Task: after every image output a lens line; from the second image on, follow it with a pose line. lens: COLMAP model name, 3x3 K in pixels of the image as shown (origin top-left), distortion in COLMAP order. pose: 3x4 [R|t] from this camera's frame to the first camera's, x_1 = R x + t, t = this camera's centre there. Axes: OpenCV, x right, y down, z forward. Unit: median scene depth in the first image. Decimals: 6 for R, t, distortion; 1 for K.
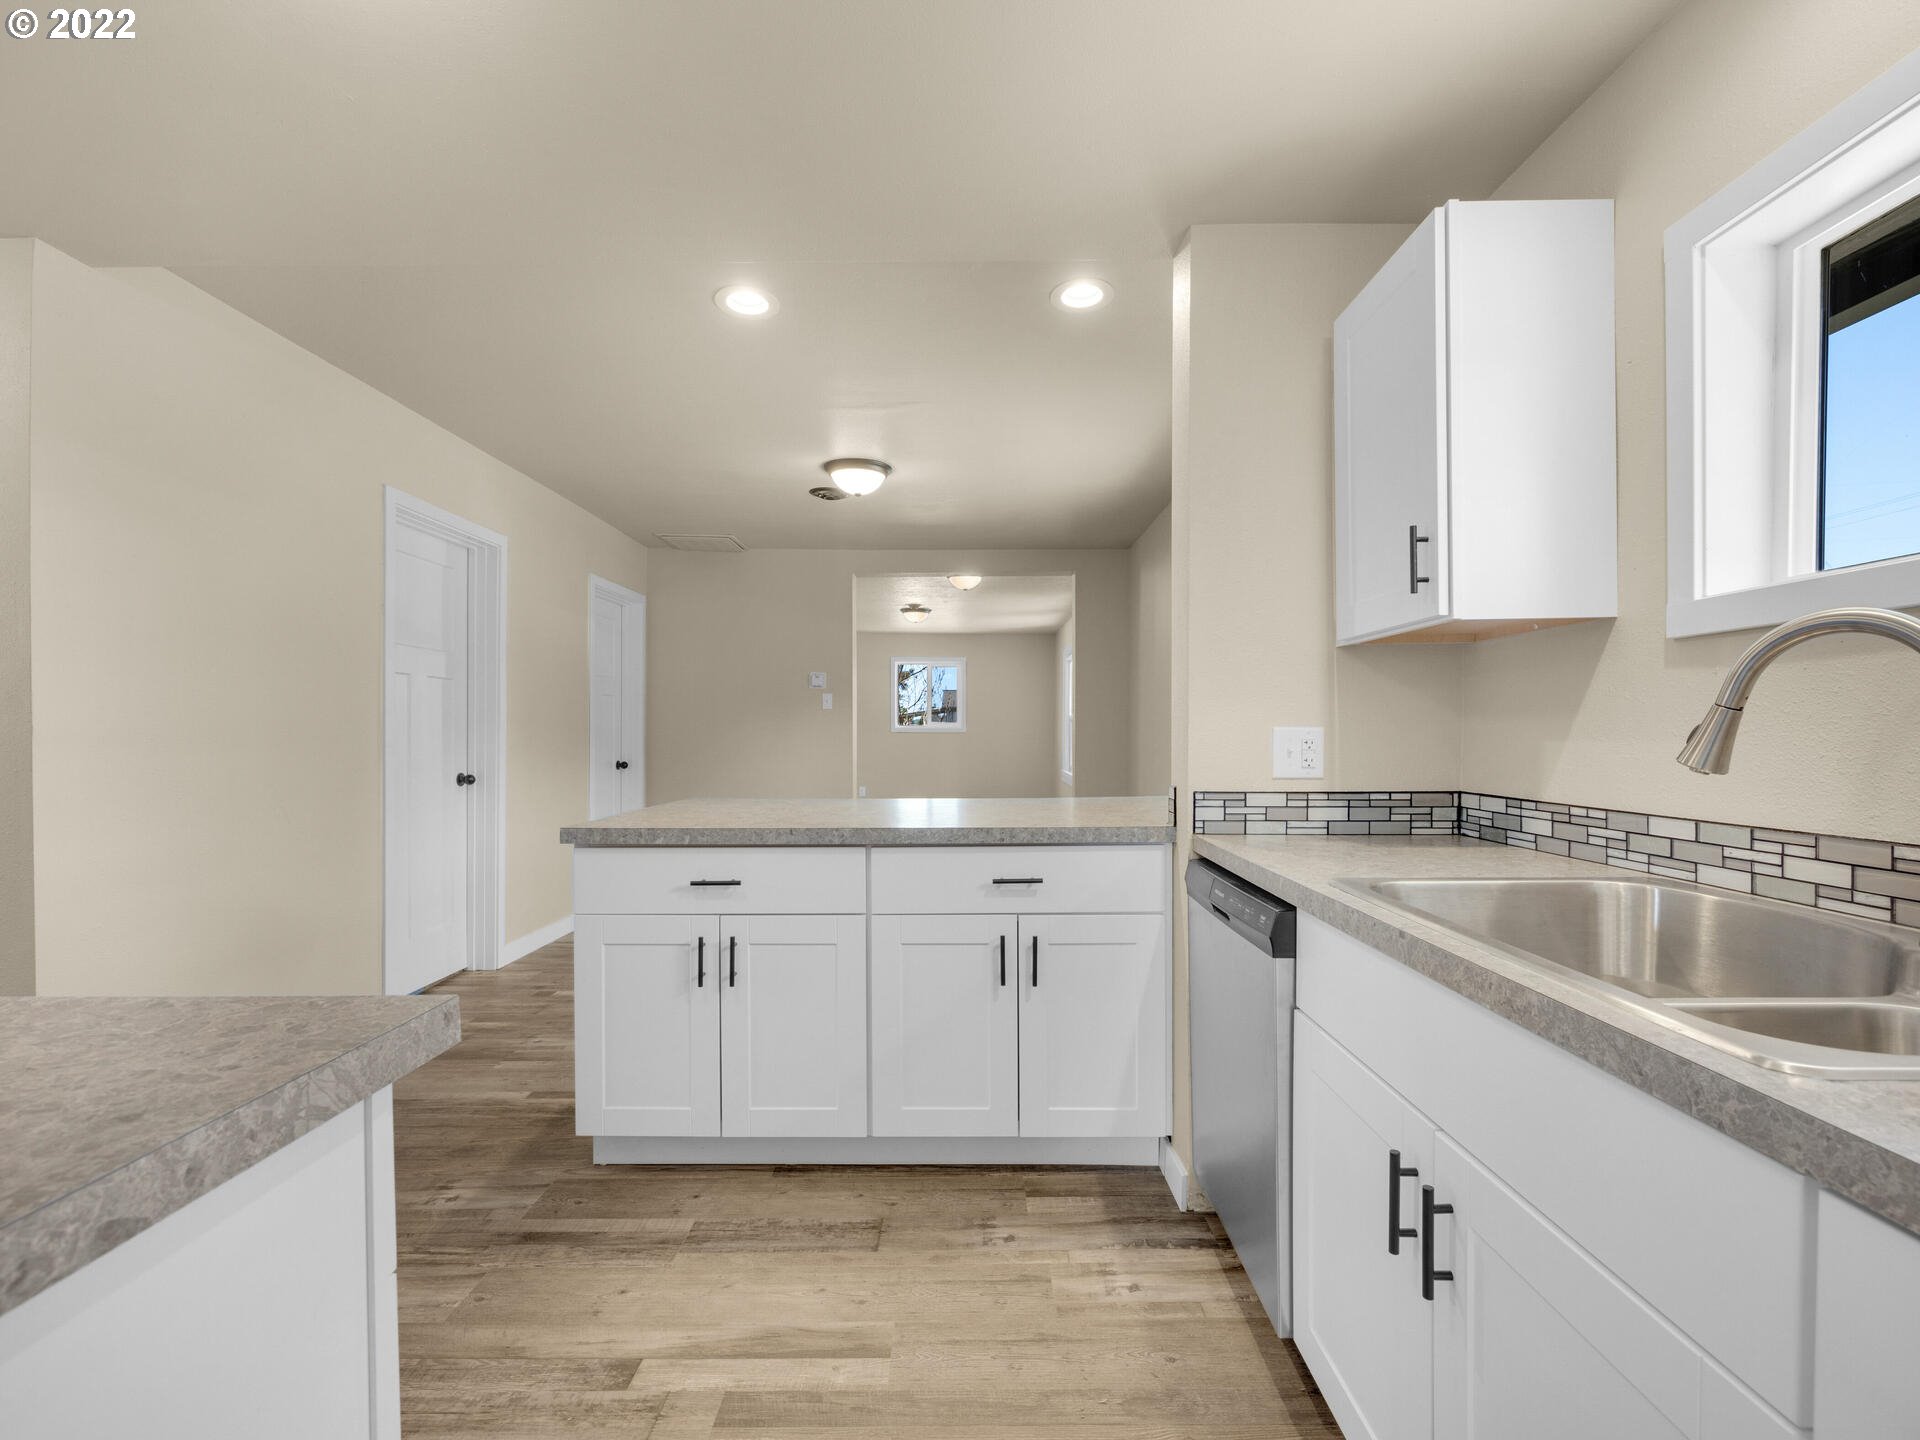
lens RADIAL K [[878.2, 0, 974.7], [0, 878.2, 717.7], [0, 0, 1]] dist [0.000675, 0.000471]
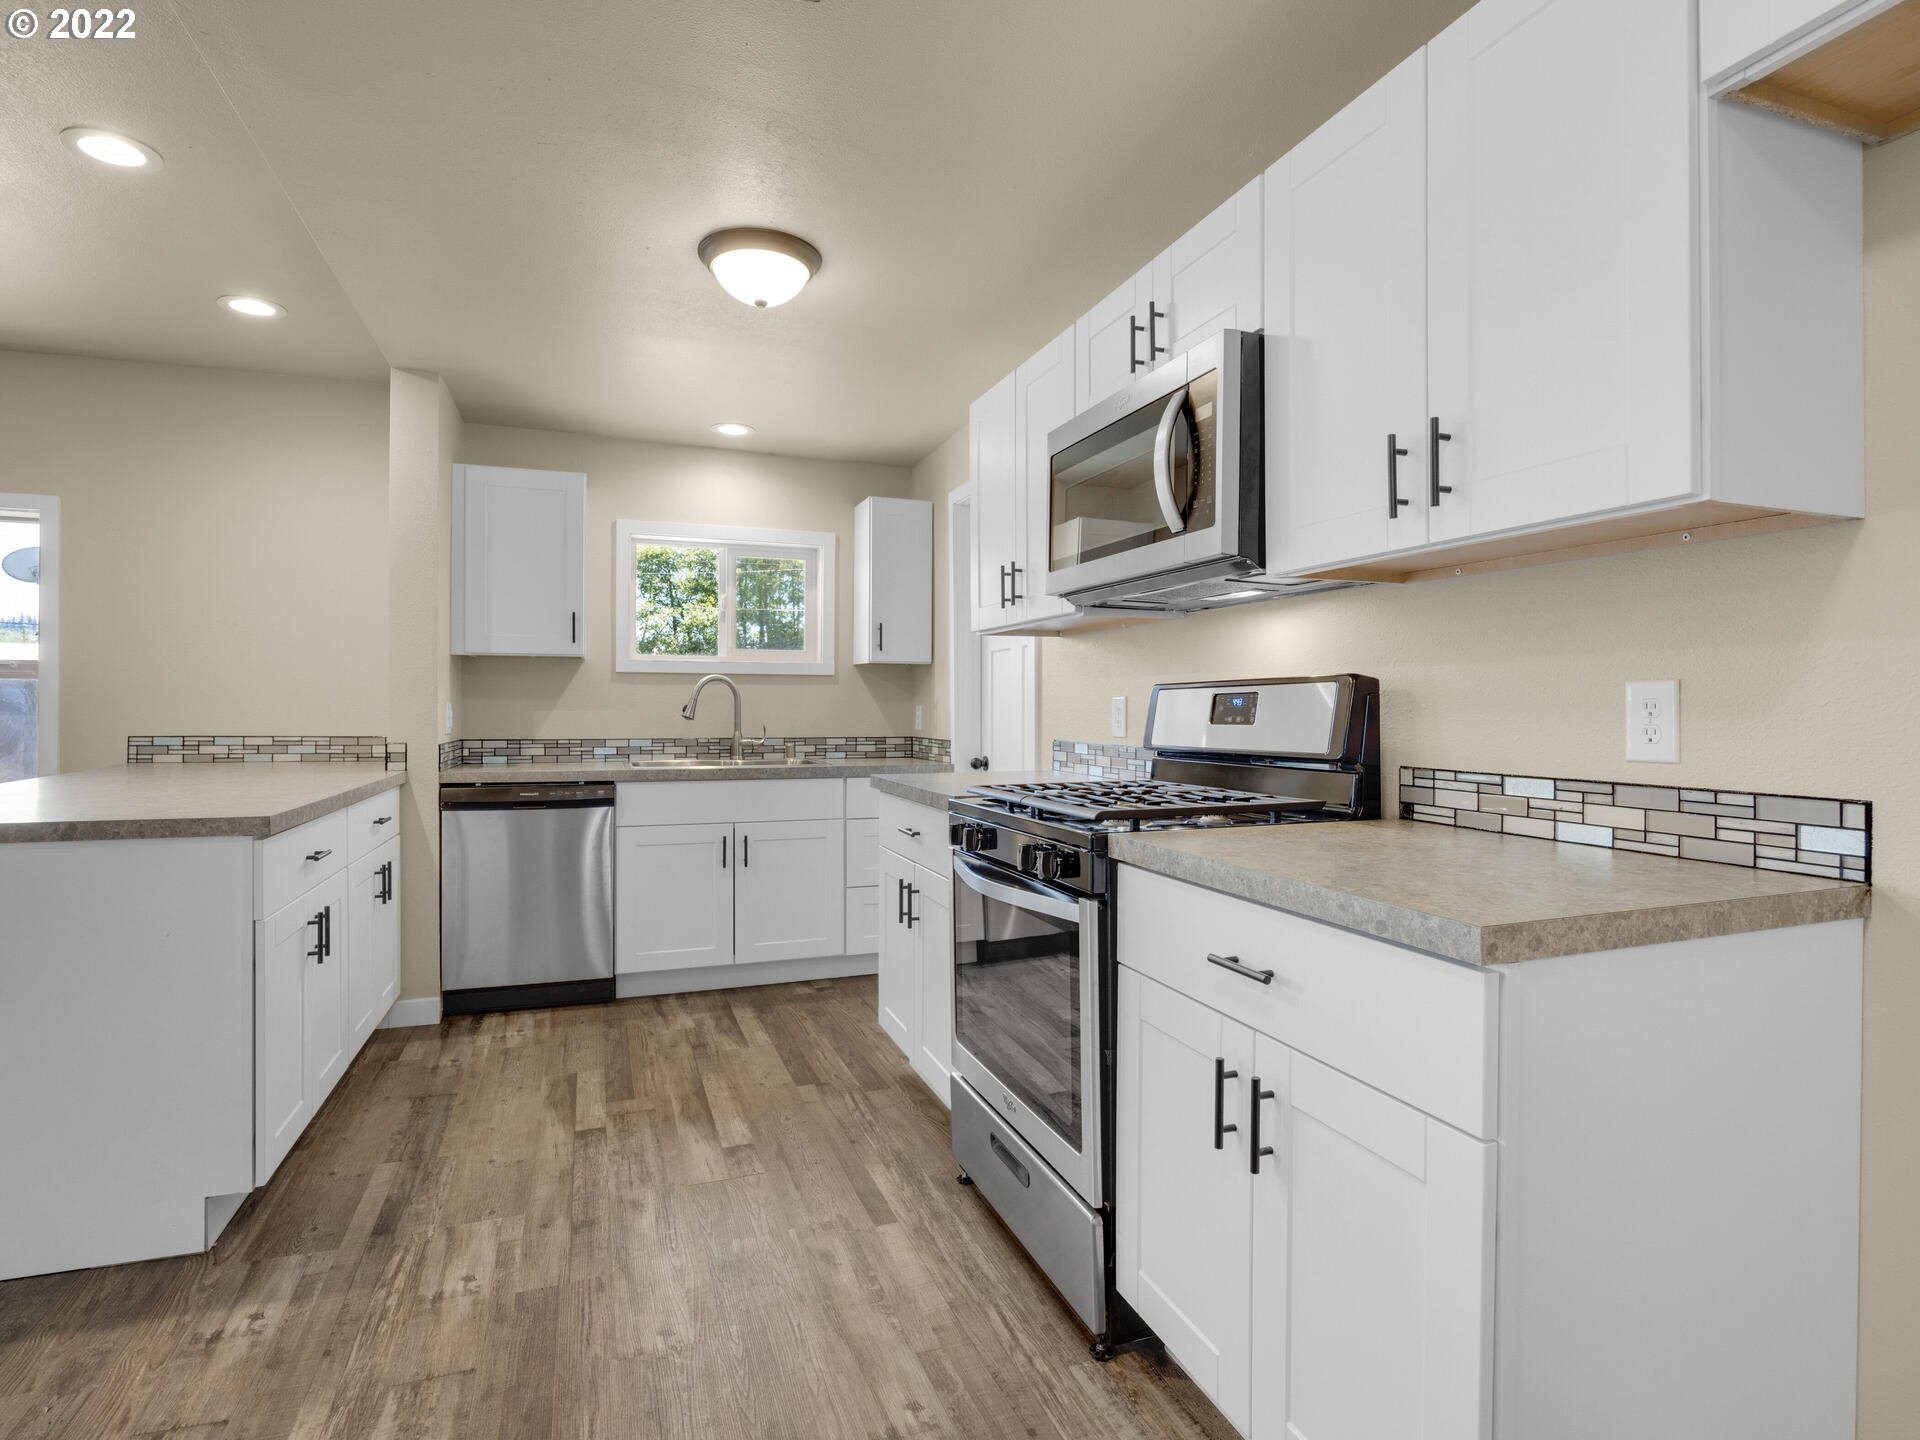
lens RADIAL K [[878.2, 0, 974.7], [0, 878.2, 717.7], [0, 0, 1]] dist [0.000675, 0.000471]
pose [[-0.359656, -0.005778, 0.933067, -1.634251], [-0.012075, 0.999926, 0.001537, 0.026800], [-0.933007, -0.010714, -0.359699, 0.755241]]
